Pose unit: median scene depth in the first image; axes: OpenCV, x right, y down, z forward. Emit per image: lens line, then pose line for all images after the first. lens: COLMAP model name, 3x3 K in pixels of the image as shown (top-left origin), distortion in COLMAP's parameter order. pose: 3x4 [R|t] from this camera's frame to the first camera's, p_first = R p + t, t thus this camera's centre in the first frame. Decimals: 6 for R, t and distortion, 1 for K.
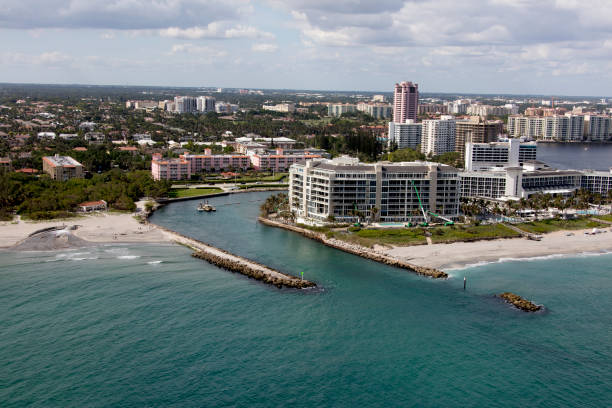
lens RADIAL K [[880.1, 0, 304.9], [0, 880.1, 205.3], [0, 0, 1]] dist [0.047006, 0.000000]
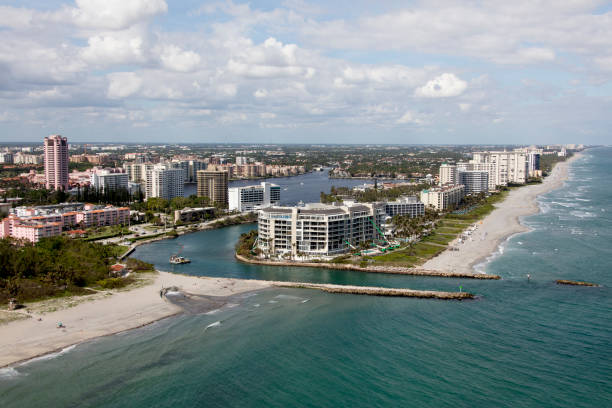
lens RADIAL K [[819.8, 0, 292.5], [0, 819.8, 192.2], [0, 0, 1]] dist [0.053635, 0.000000]
pose [[0.762016, -0.064578, 0.644330, -0.661120], [0.102301, 0.994525, -0.021310, -0.044495], [-0.639426, 0.082154, 0.764451, 0.120351]]
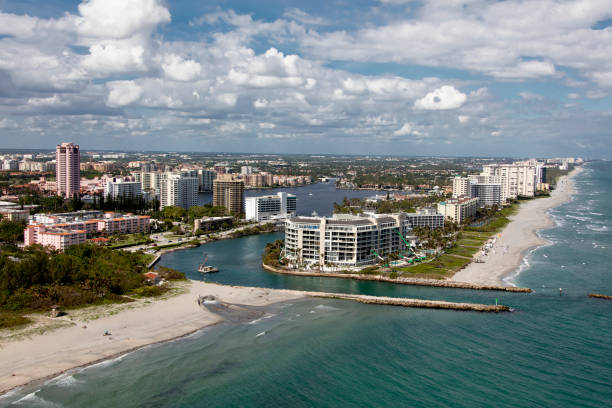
lens RADIAL K [[819.8, 0, 289.1], [0, 819.8, 189.8], [0, 0, 1]] dist [0.053635, 0.000000]
pose [[0.760698, -0.045429, 0.647514, -0.696110], [0.090300, 0.995254, -0.036259, -0.048775], [-0.642794, 0.086053, 0.761191, 0.146342]]
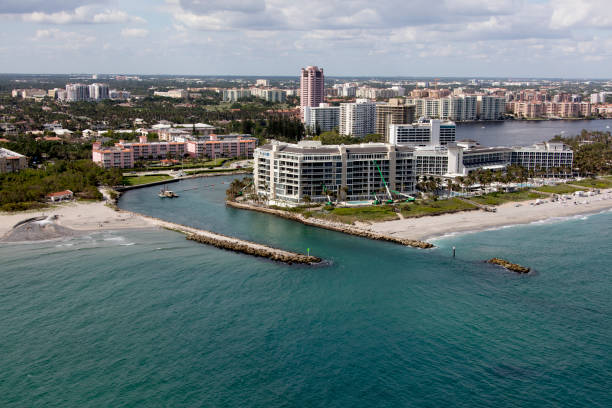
lens RADIAL K [[880.1, 0, 305.3], [0, 880.1, 201.4], [0, 0, 1]] dist [0.047006, 0.000000]
pose [[0.988301, -0.037942, 0.147723, -0.106724], [0.035897, 0.999220, 0.016485, 0.000352], [-0.148233, -0.010989, 0.988891, -0.039703]]
